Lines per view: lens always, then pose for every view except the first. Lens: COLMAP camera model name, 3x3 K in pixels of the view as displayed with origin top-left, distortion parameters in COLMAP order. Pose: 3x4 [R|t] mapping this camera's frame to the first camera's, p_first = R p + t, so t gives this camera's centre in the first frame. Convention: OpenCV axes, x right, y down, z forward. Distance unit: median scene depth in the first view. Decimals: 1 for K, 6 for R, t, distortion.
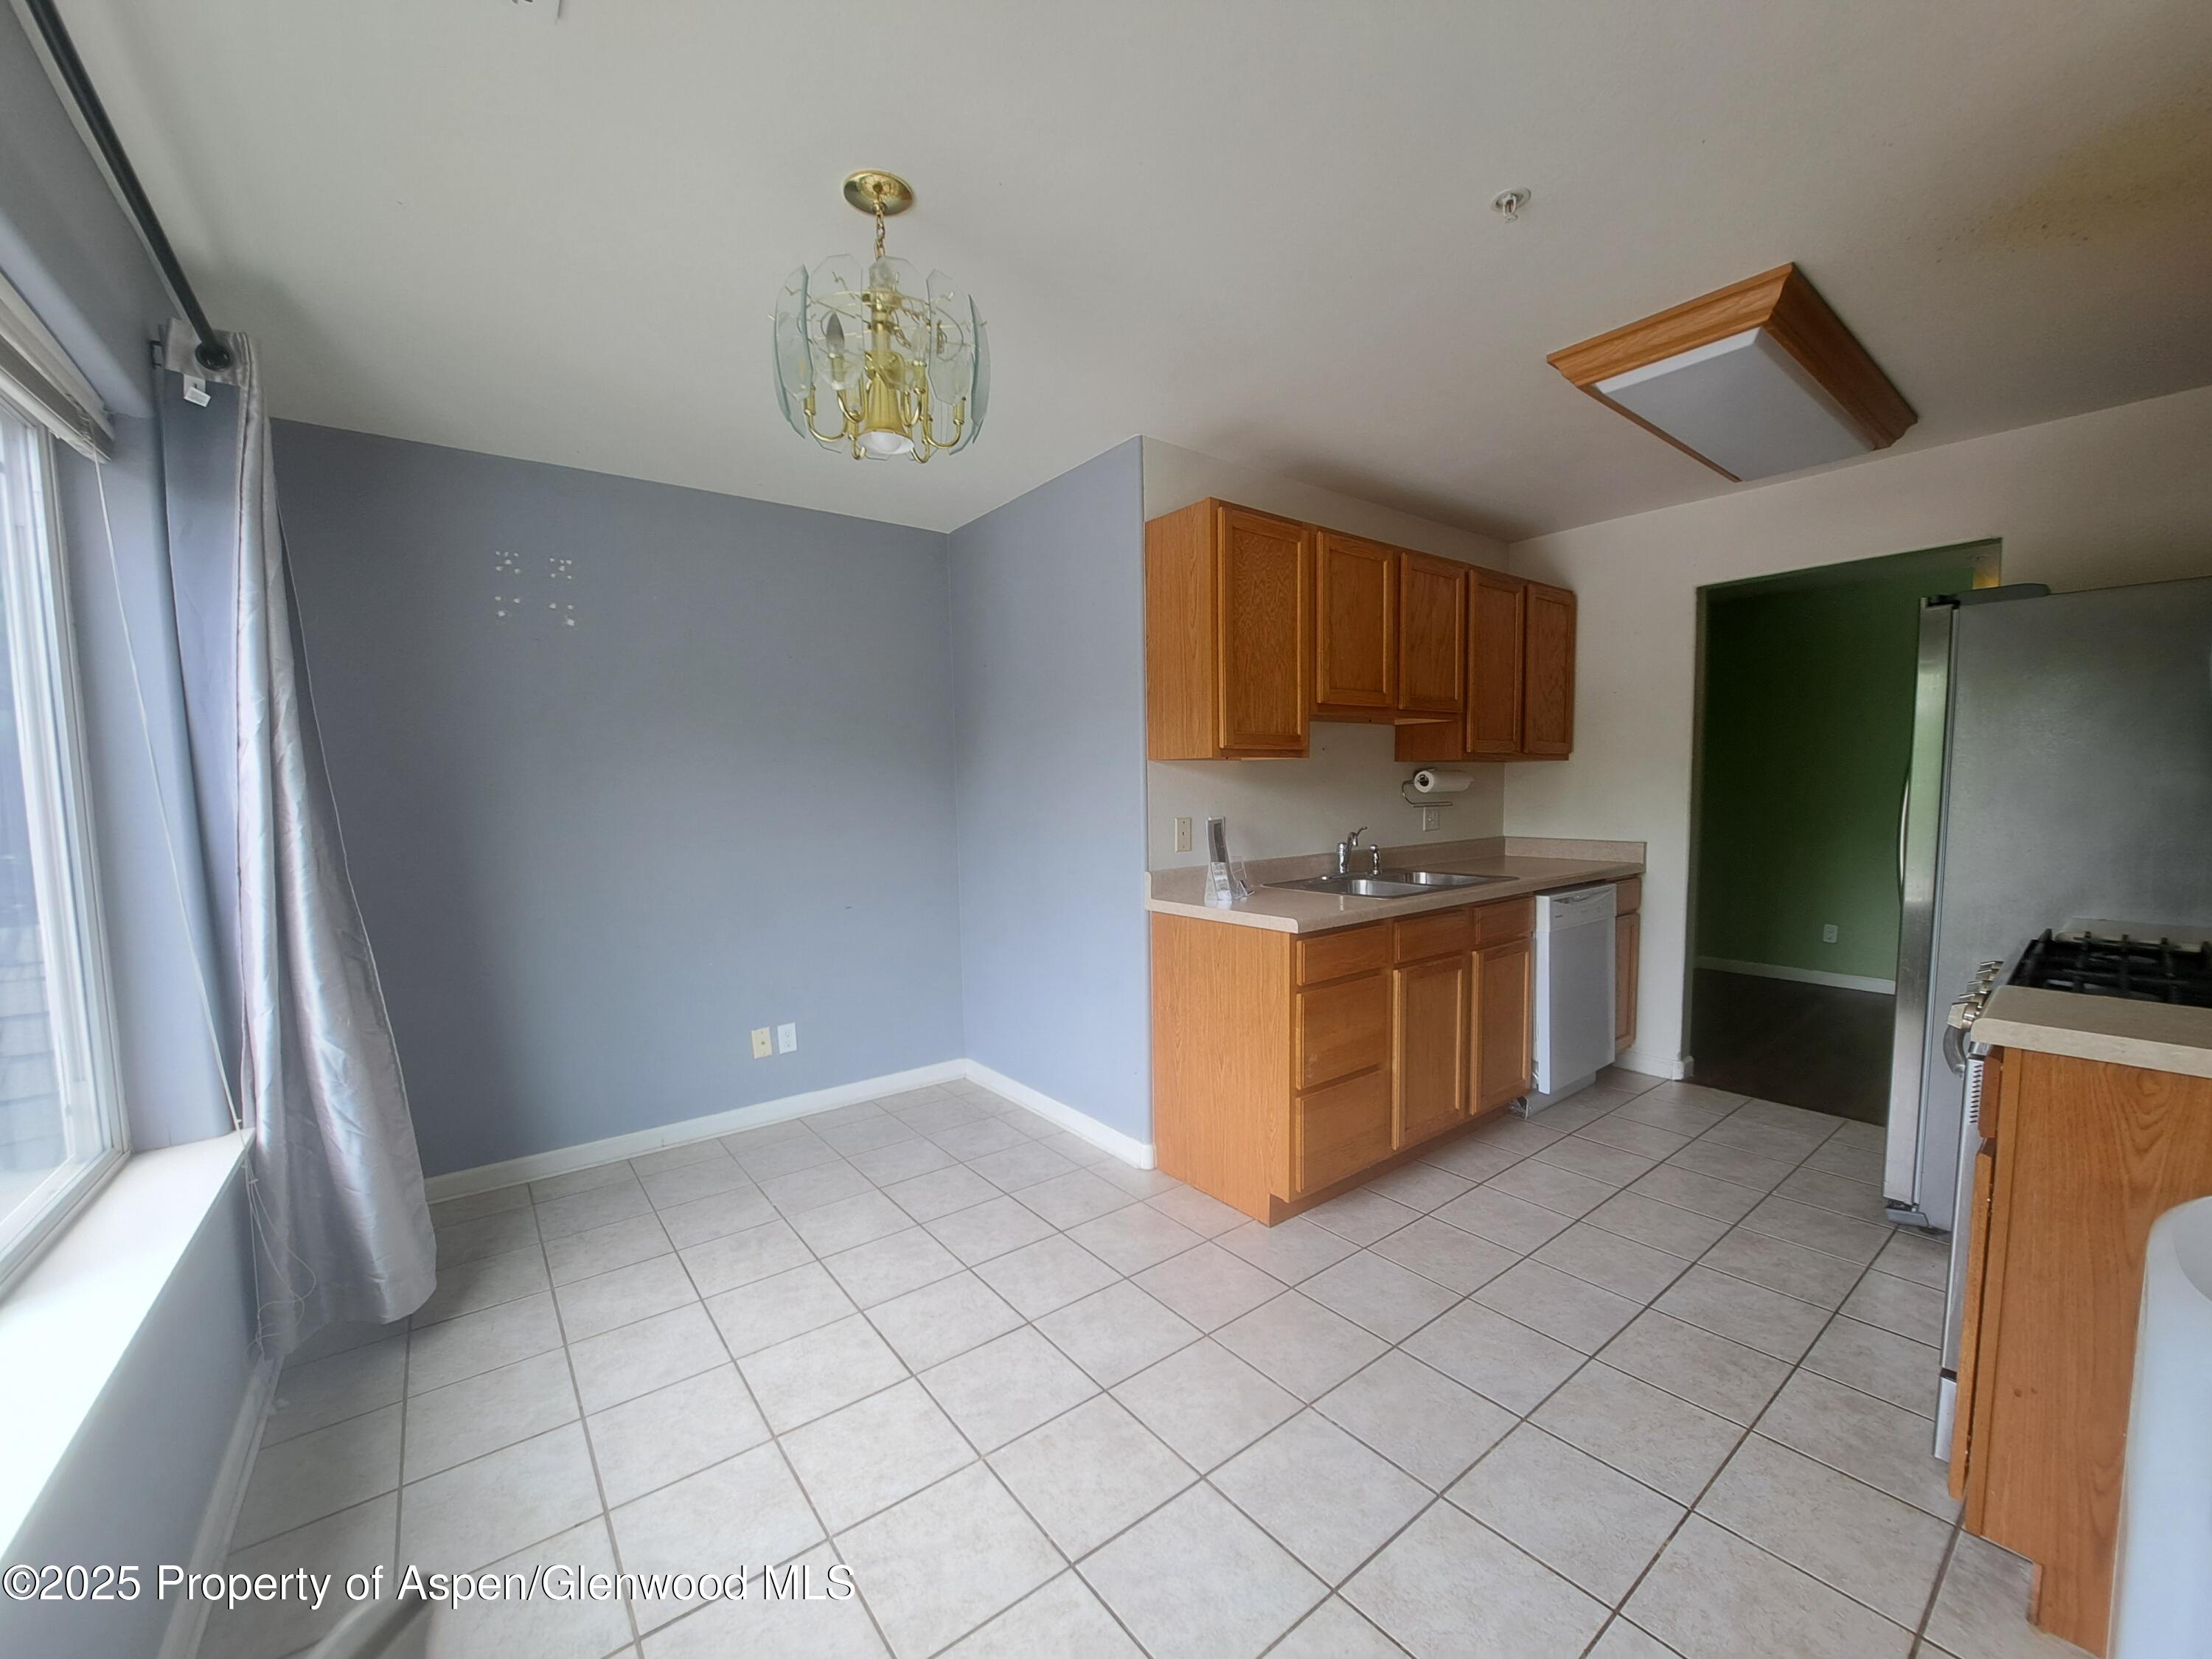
lens RADIAL K [[870.6, 0, 1112.1], [0, 870.6, 846.2], [0, 0, 1]] dist [-0.019132, 0.001400]
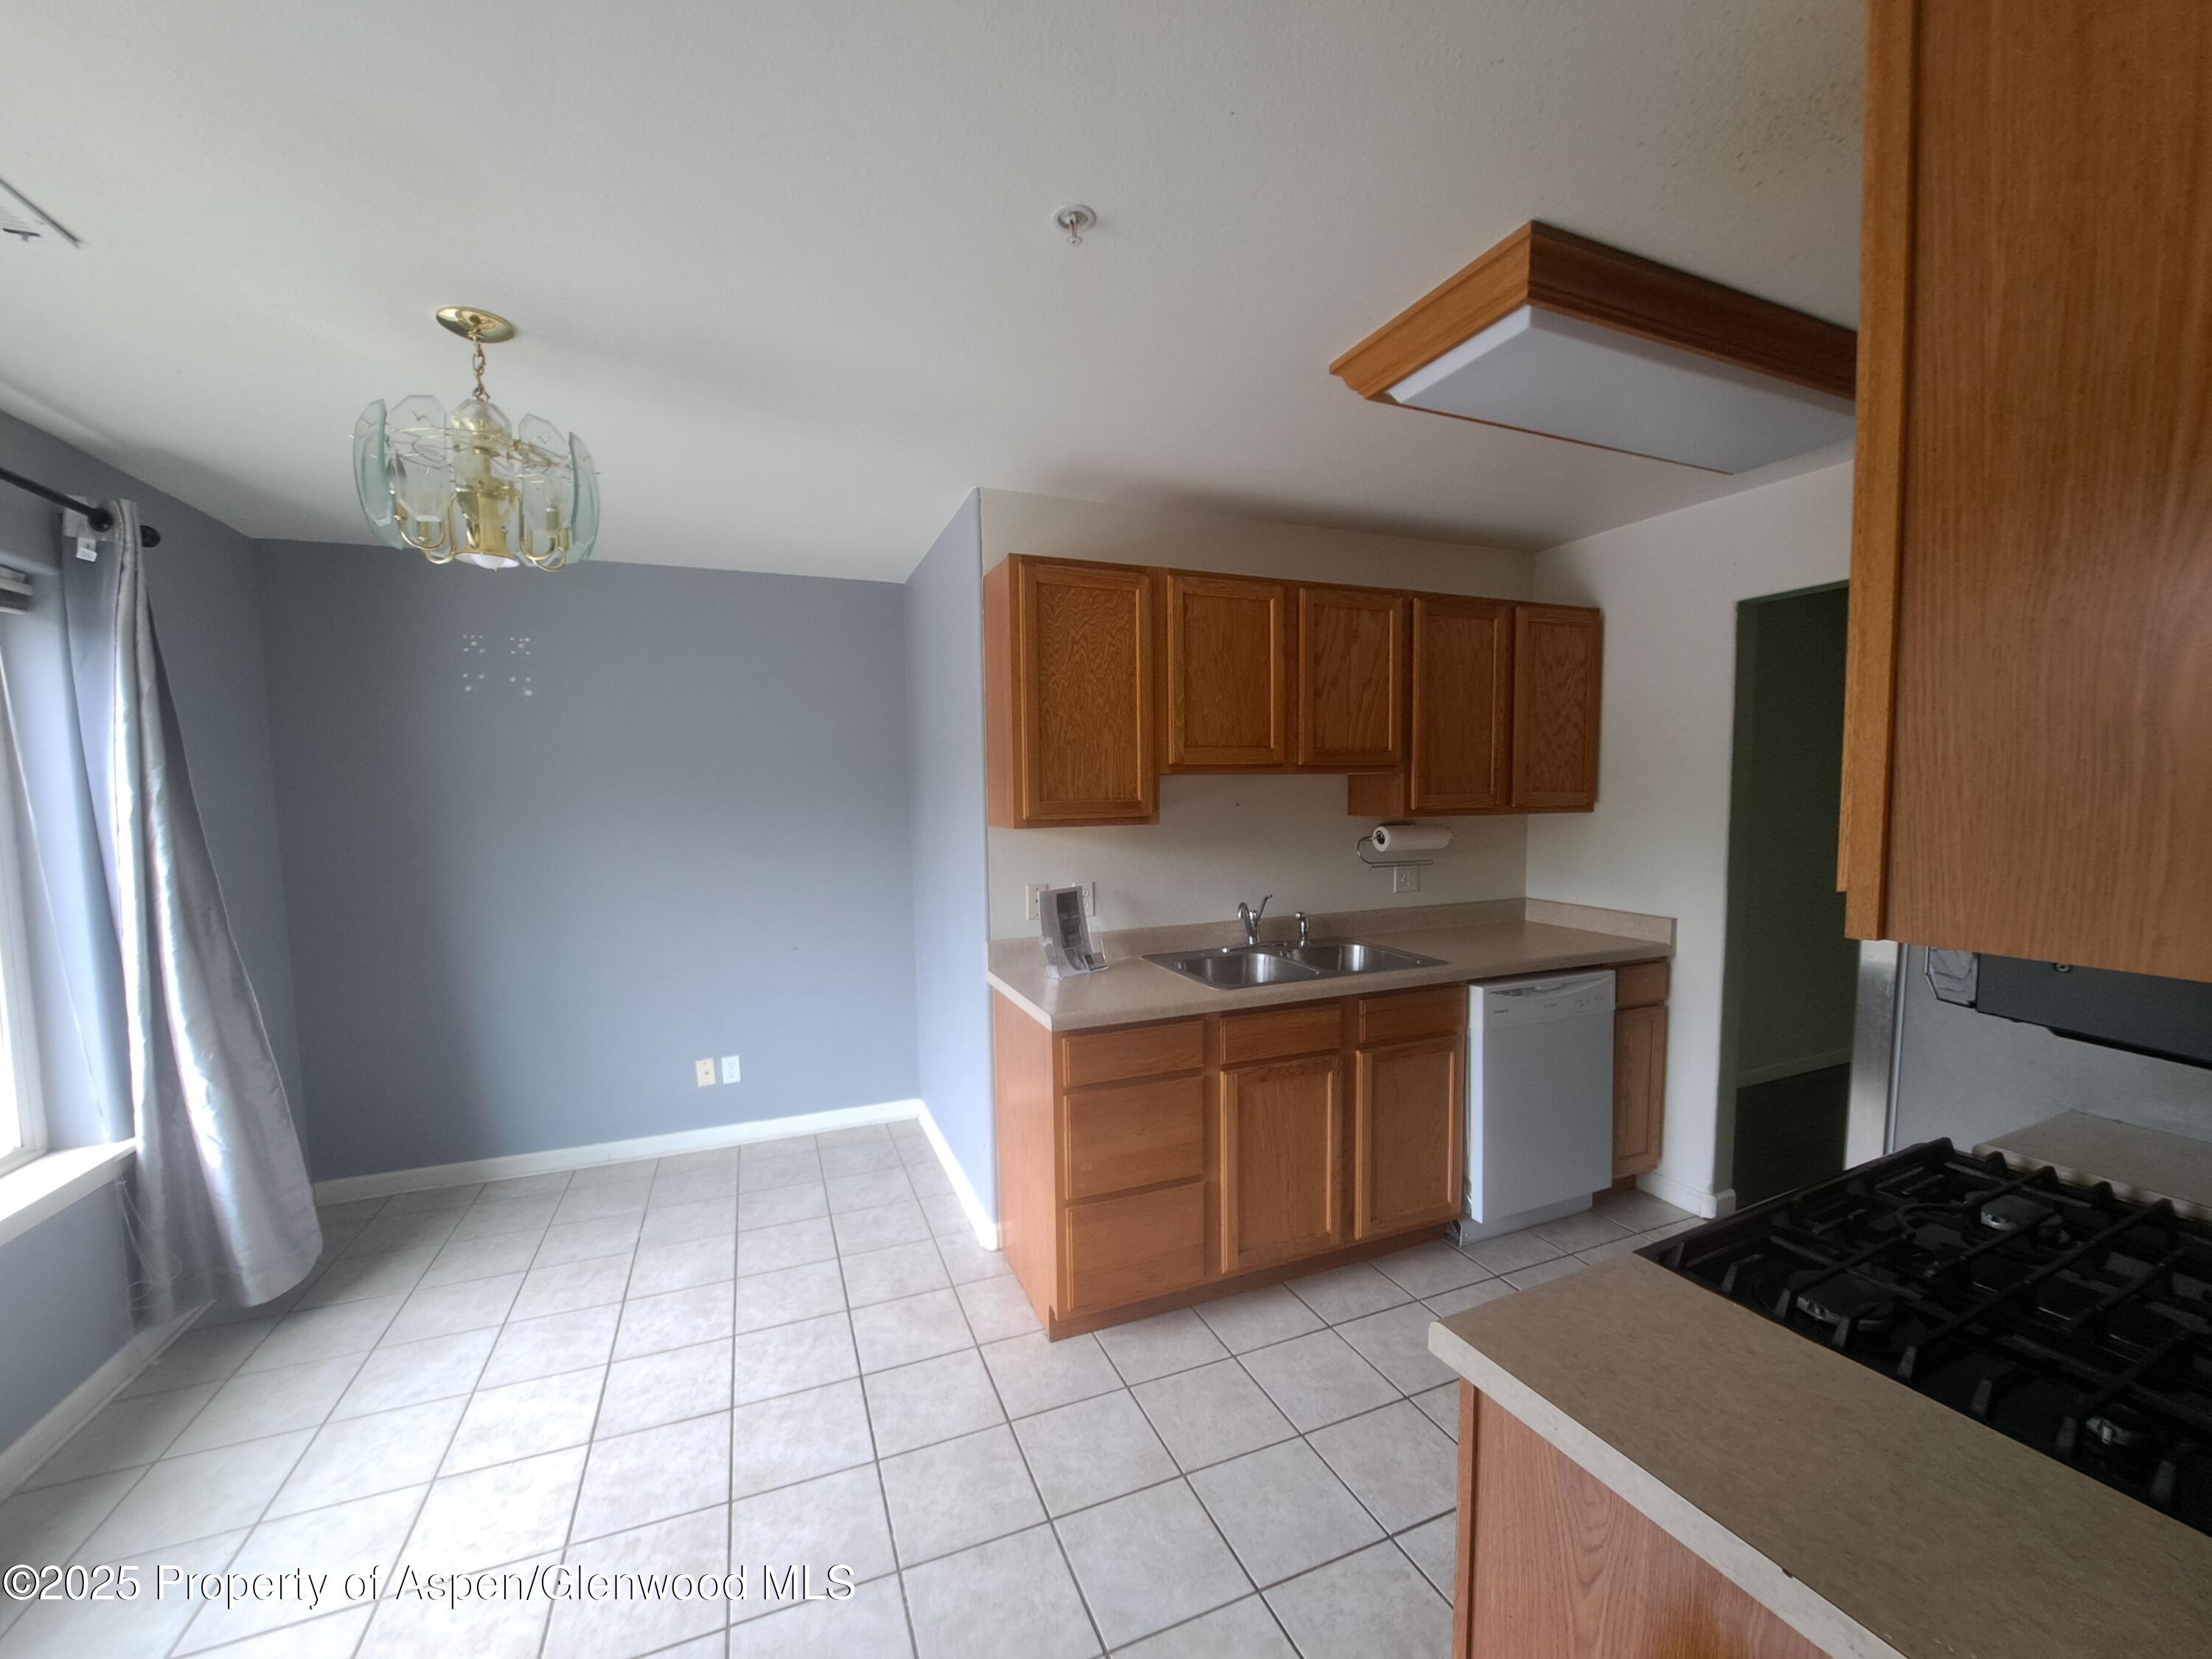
lens RADIAL K [[870.6, 0, 1110.2], [0, 870.6, 845.7], [0, 0, 1]] dist [-0.019132, 0.001400]
pose [[0.964812, 0.022920, -0.261939, 0.431040], [-0.023451, 0.999724, 0.001098, -0.082264], [0.261892, 0.005083, 0.965084, 0.115085]]
